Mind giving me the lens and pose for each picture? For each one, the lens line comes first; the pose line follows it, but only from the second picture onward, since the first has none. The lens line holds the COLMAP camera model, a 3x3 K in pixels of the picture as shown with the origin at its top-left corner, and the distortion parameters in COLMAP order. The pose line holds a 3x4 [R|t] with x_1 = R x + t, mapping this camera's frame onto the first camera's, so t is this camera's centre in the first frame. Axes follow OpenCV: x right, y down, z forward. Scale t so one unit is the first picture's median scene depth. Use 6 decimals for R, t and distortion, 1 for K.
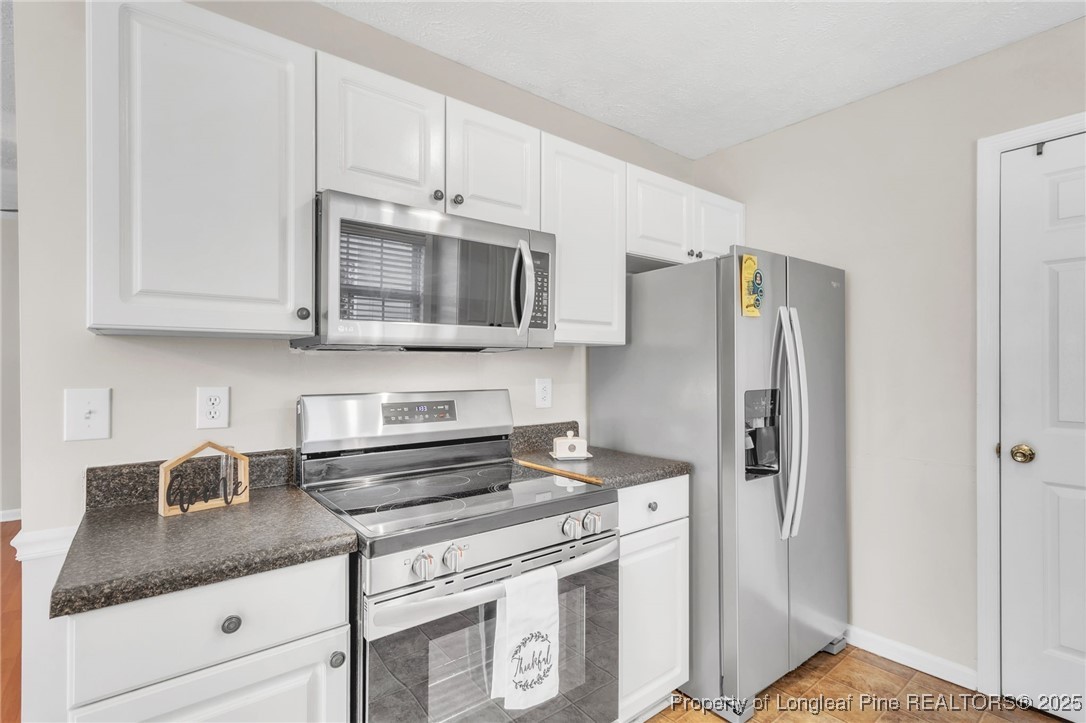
lens RADIAL K [[506.2, 0, 545.9], [0, 506.2, 366.1], [0, 0, 1]] dist [0.006451, -0.000059]
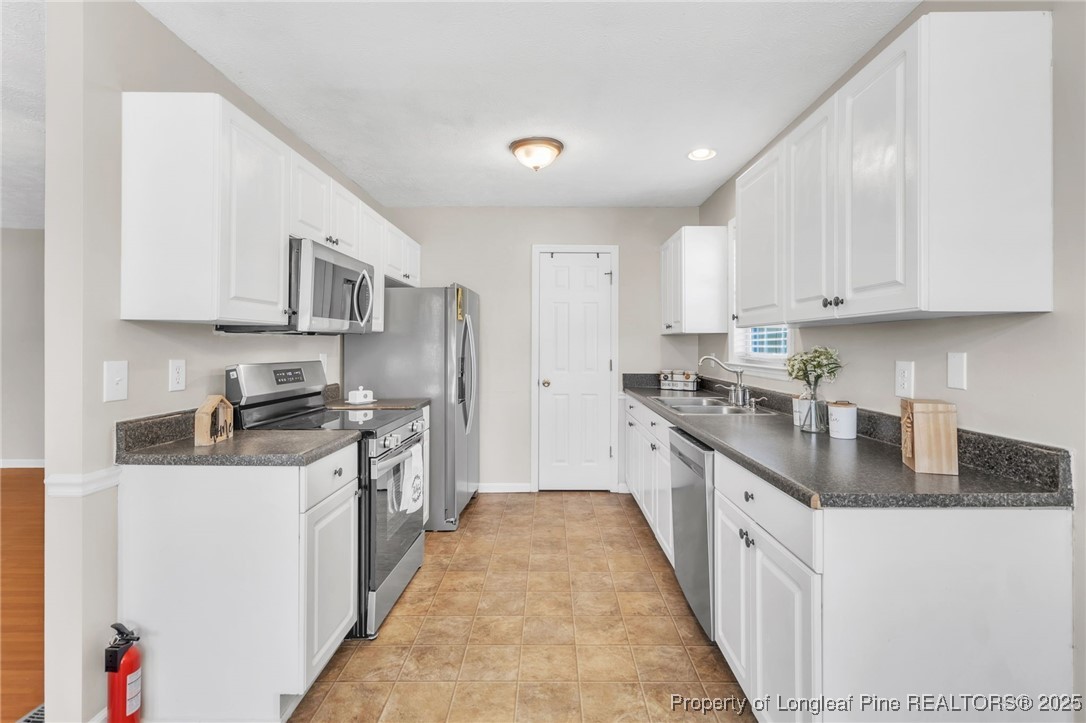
lens RADIAL K [[506.2, 0, 543.7], [0, 506.2, 349.9], [0, 0, 1]] dist [0.006451, -0.000059]
pose [[0.637472, -0.005399, 0.770454, -0.970898], [0.002148, 0.999984, 0.005231, 0.009426], [-0.770470, -0.001680, 0.637474, -0.532271]]
